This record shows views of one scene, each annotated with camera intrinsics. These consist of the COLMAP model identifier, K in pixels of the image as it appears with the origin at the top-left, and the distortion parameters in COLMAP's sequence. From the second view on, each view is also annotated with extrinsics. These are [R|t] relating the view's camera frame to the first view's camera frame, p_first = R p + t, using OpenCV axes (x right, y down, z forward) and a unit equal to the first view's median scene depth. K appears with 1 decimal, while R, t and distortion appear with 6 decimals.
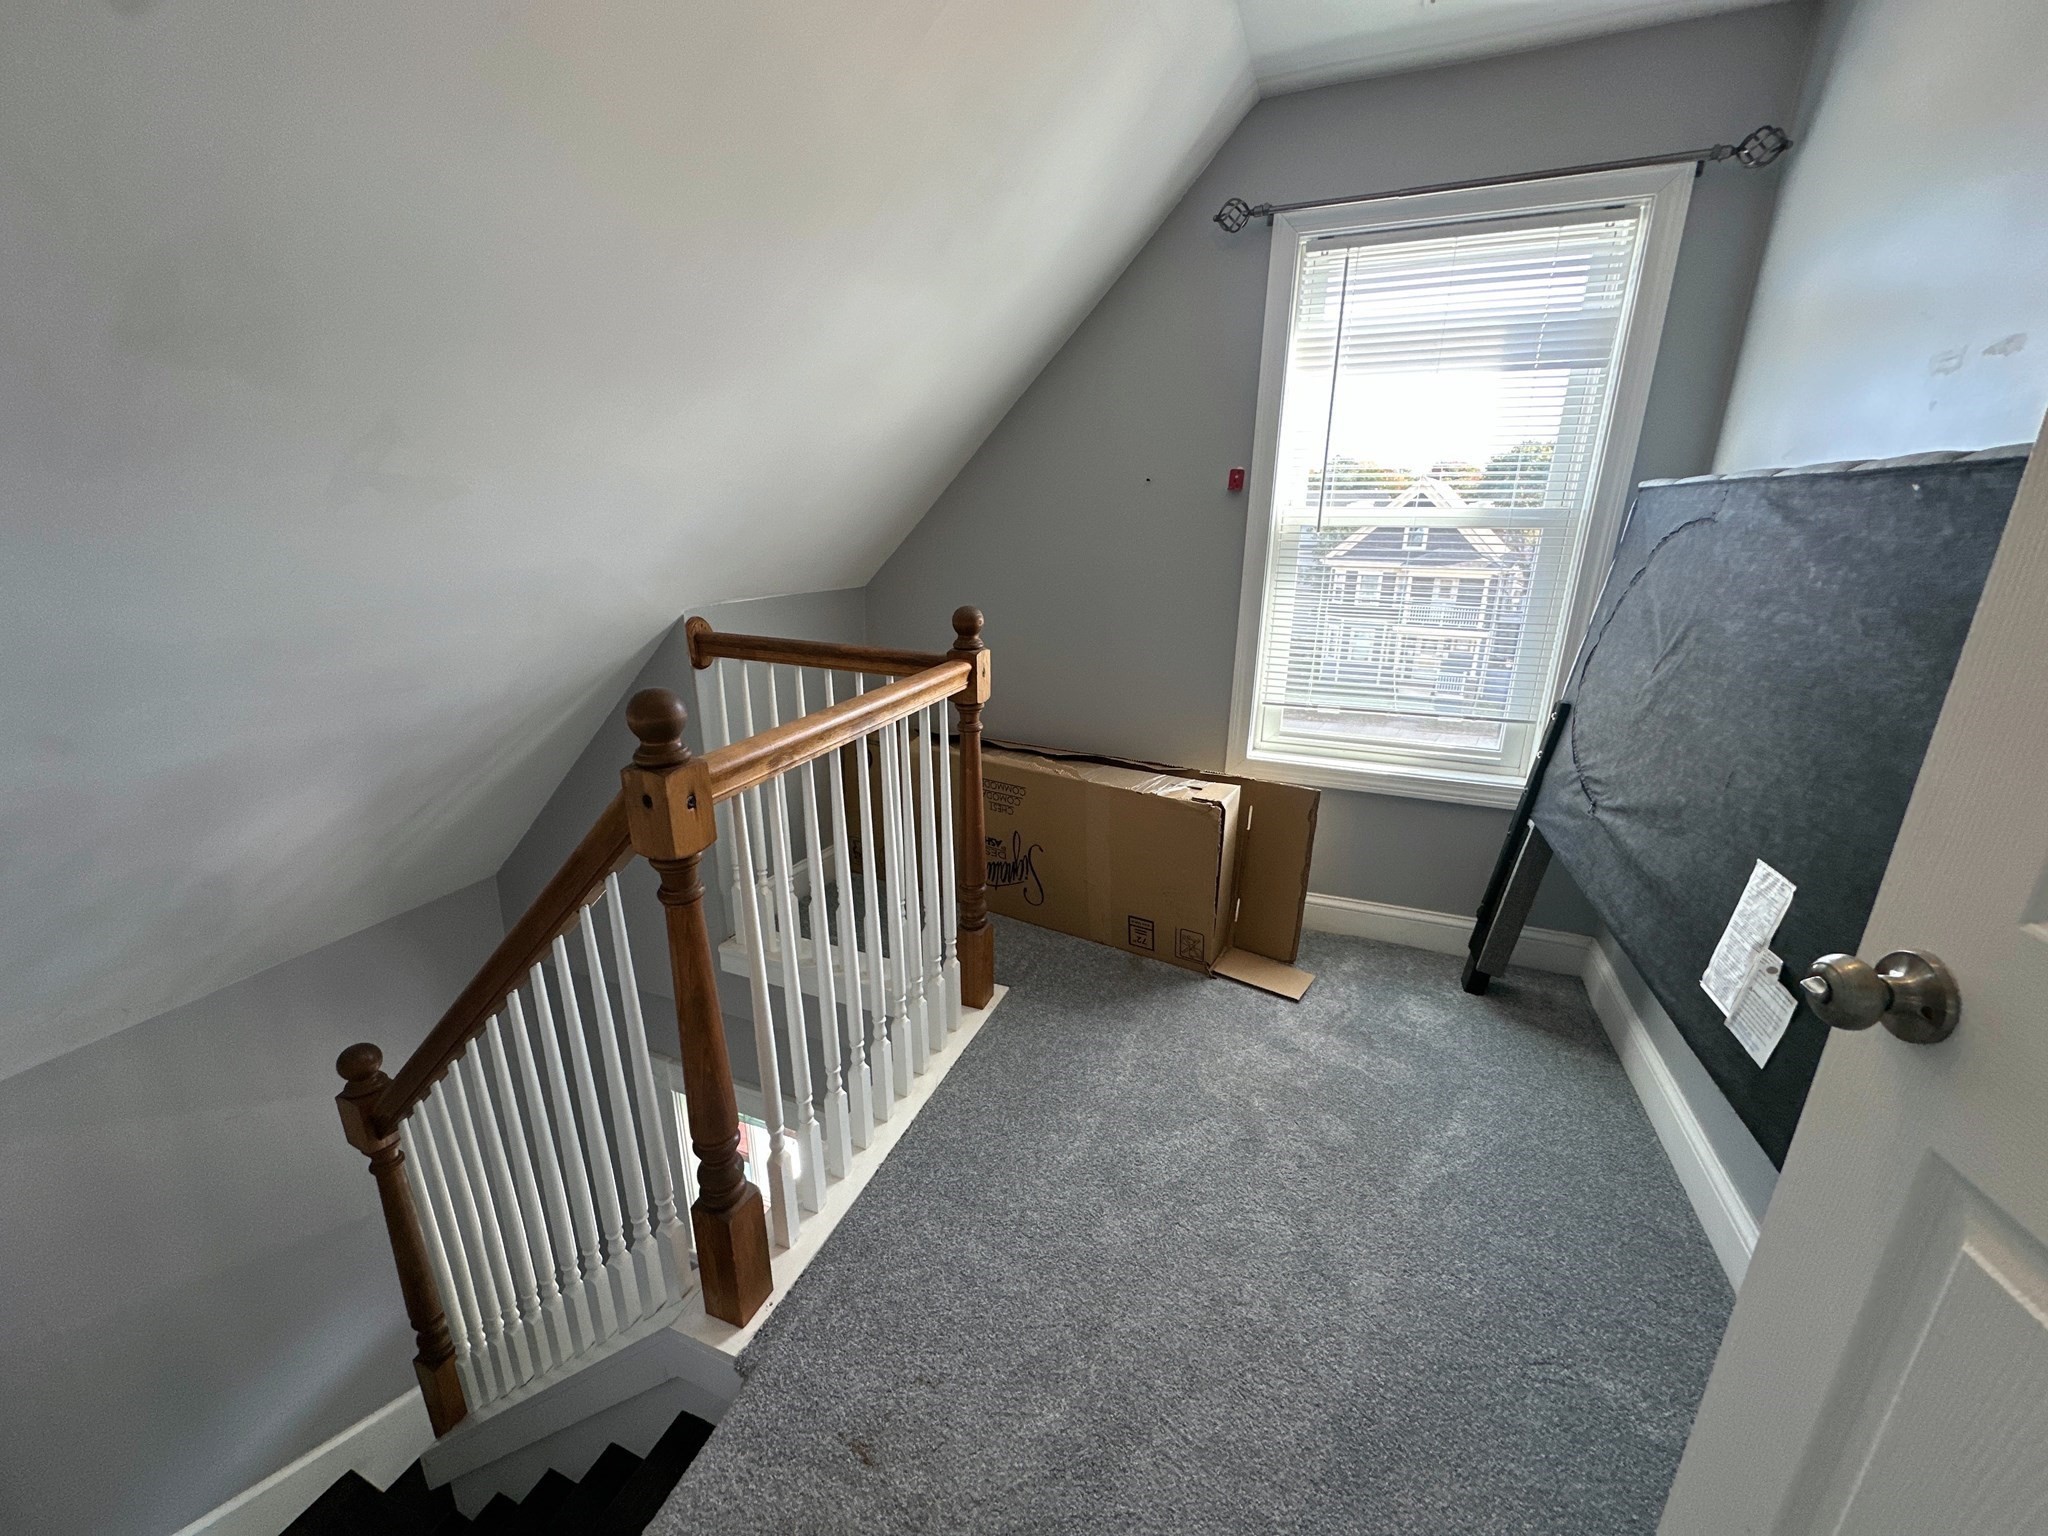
lens RADIAL K [[810.7, 0, 1024.0], [0, 810.7, 768.0], [0, 0, 1]] dist [-0.001442, -0.000235]
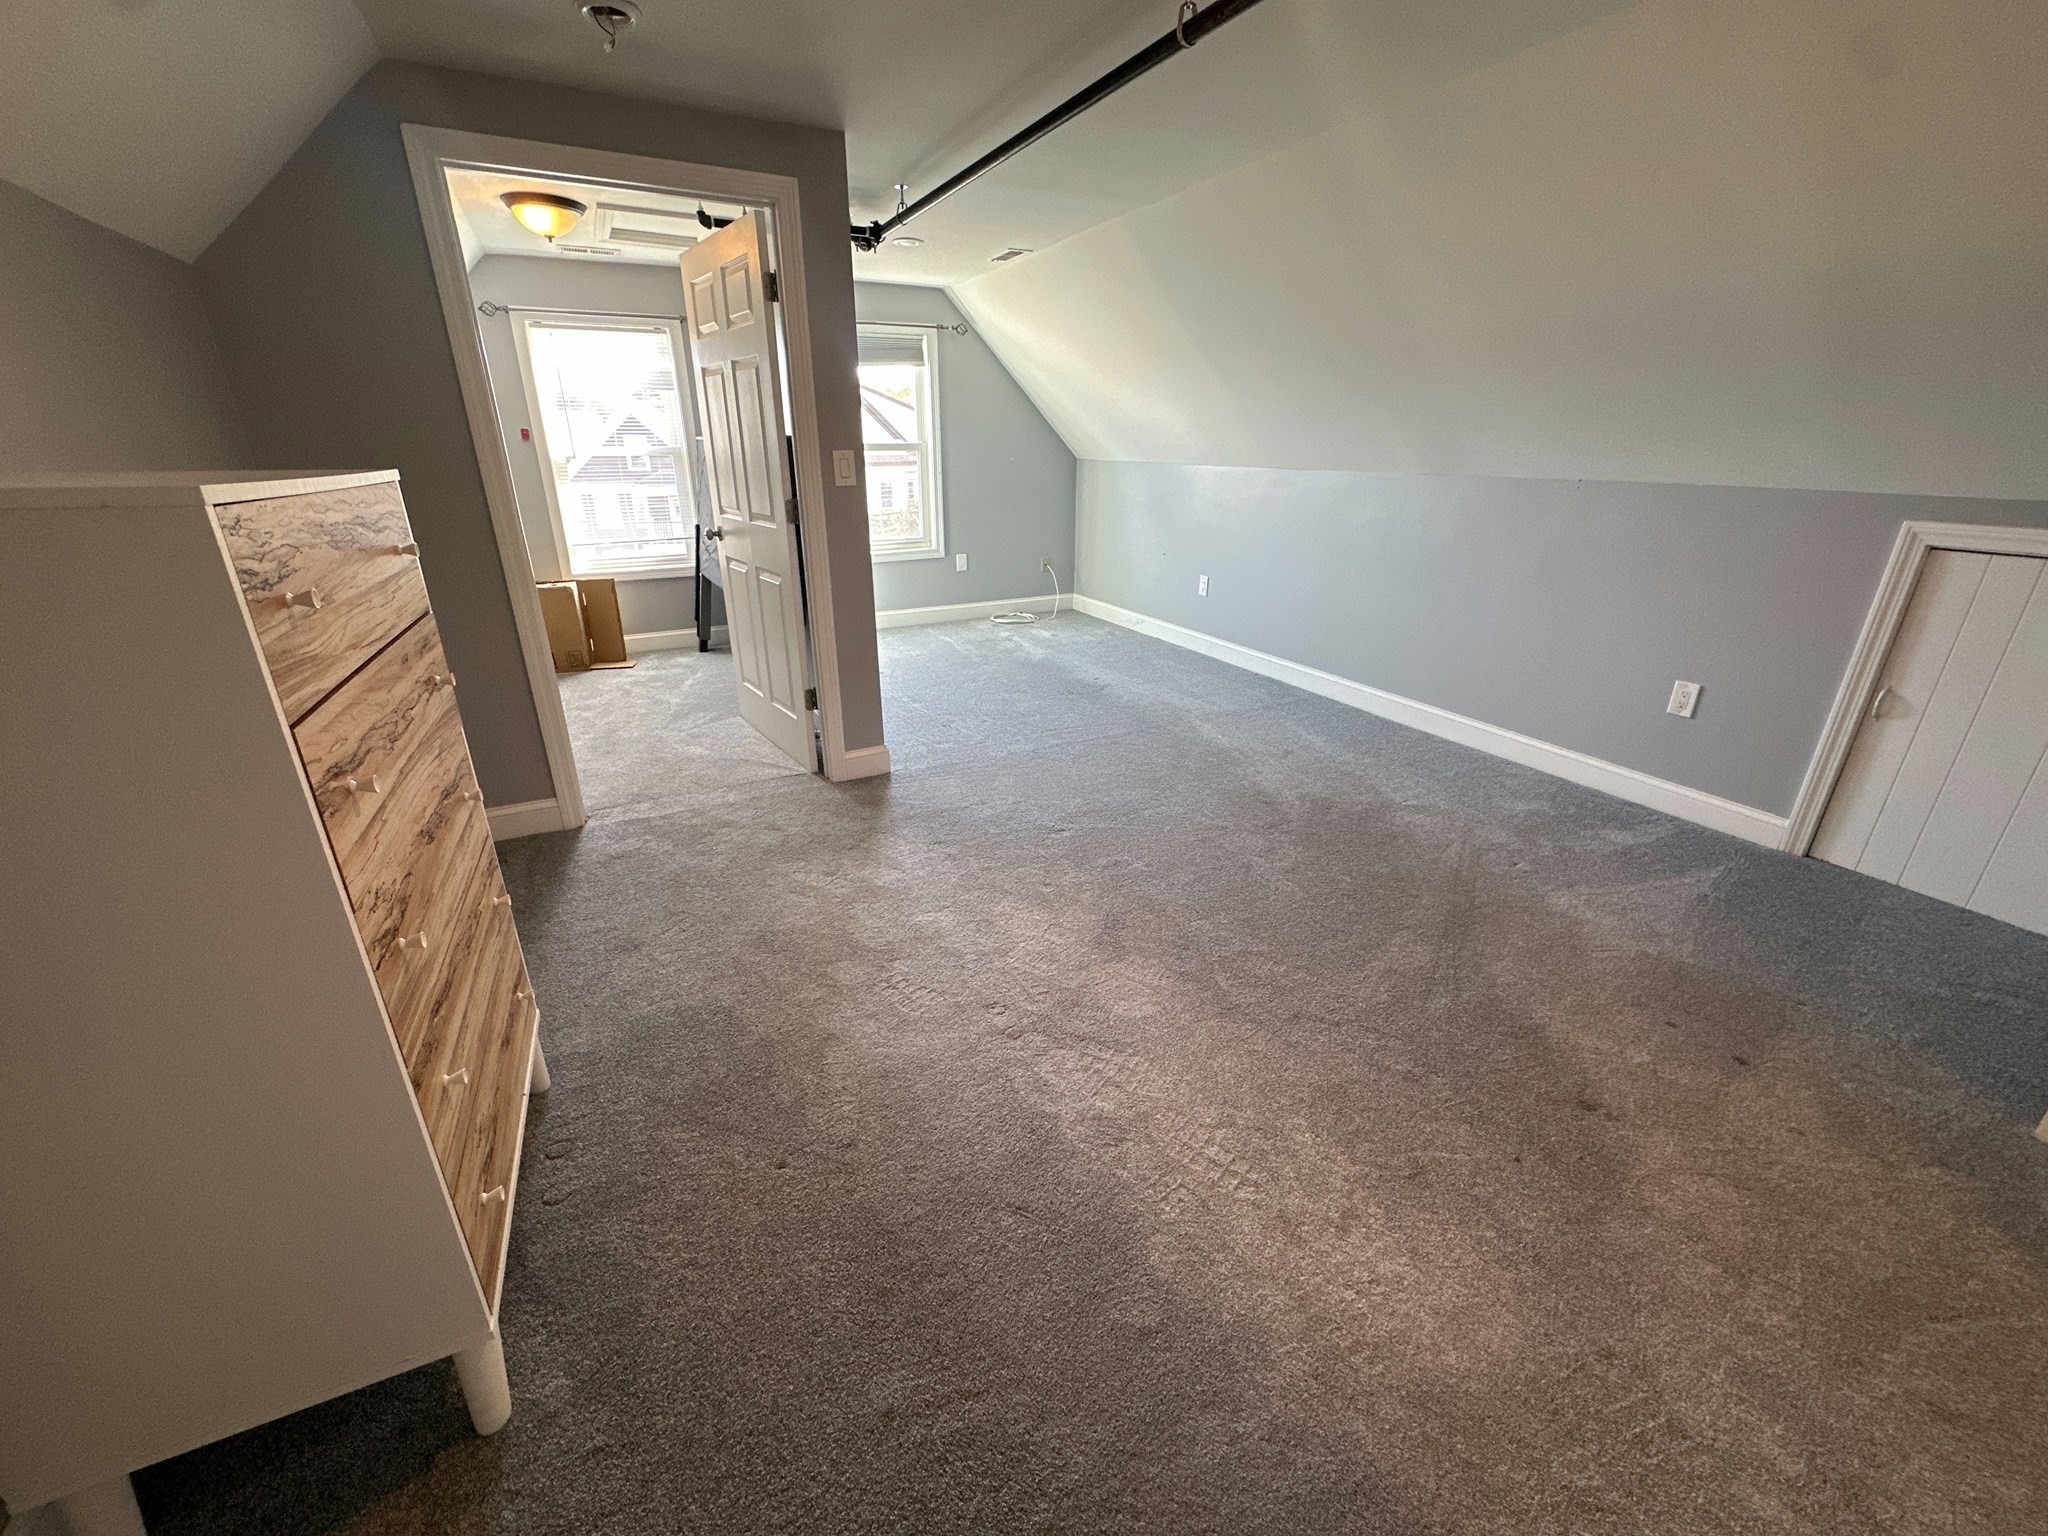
lens RADIAL K [[810.7, 0, 1024.0], [0, 810.7, 768.0], [0, 0, 1]] dist [-0.001442, -0.000235]
pose [[0.658621, -0.285292, 0.696295, -0.587044], [0.222802, 0.957784, 0.181685, 0.370950], [-0.718733, 0.035475, 0.694380, -1.329789]]
